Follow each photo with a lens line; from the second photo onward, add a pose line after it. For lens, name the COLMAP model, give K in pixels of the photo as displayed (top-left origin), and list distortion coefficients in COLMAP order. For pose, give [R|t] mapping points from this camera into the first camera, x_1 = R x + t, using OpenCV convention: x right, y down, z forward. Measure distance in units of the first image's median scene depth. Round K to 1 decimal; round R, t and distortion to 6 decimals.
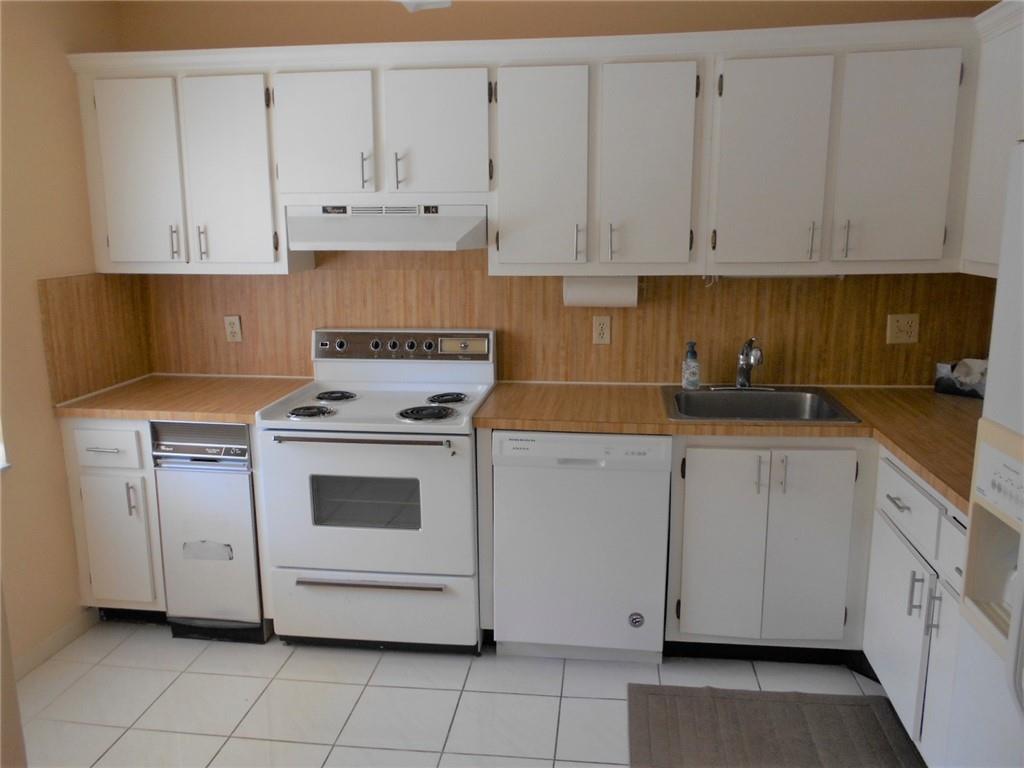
lens RADIAL K [[849.6, 0, 512.0], [0, 849.6, 384.0], [0, 0, 1]] dist [0.053652, 0.002279]
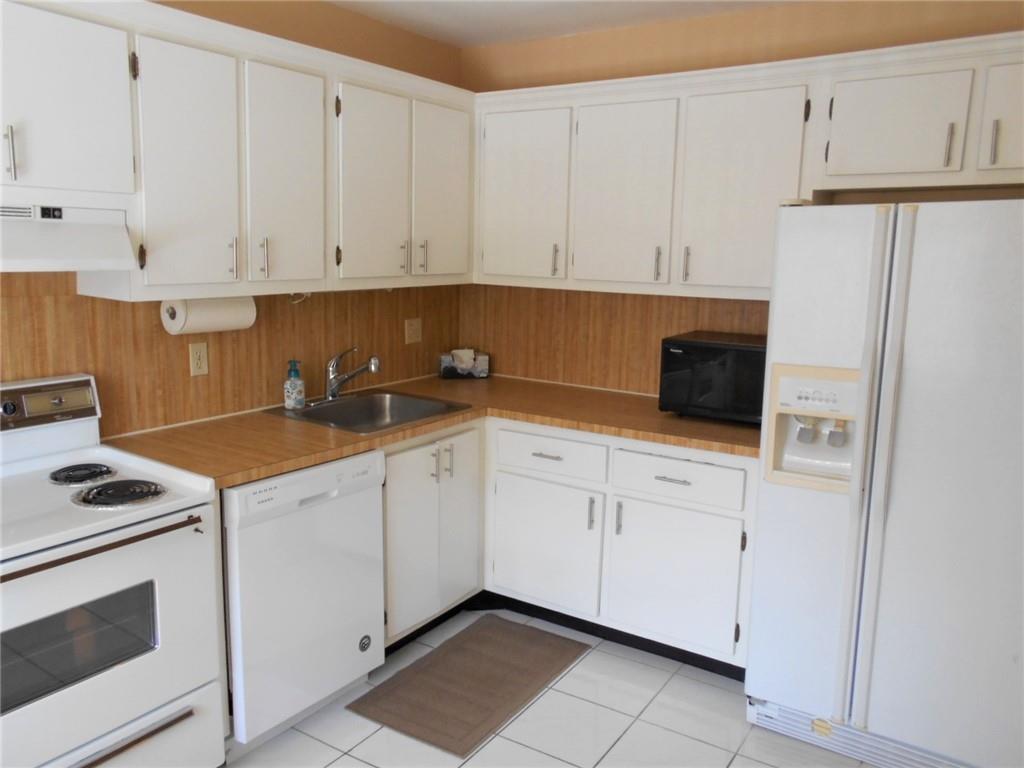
lens RADIAL K [[849.6, 0, 512.0], [0, 849.6, 384.0], [0, 0, 1]] dist [0.053652, 0.002279]
pose [[0.463264, -0.135011, 0.875876, -0.522629], [0.149241, 0.986098, 0.073065, -0.055615], [-0.873564, 0.096868, 0.476972, 0.313659]]
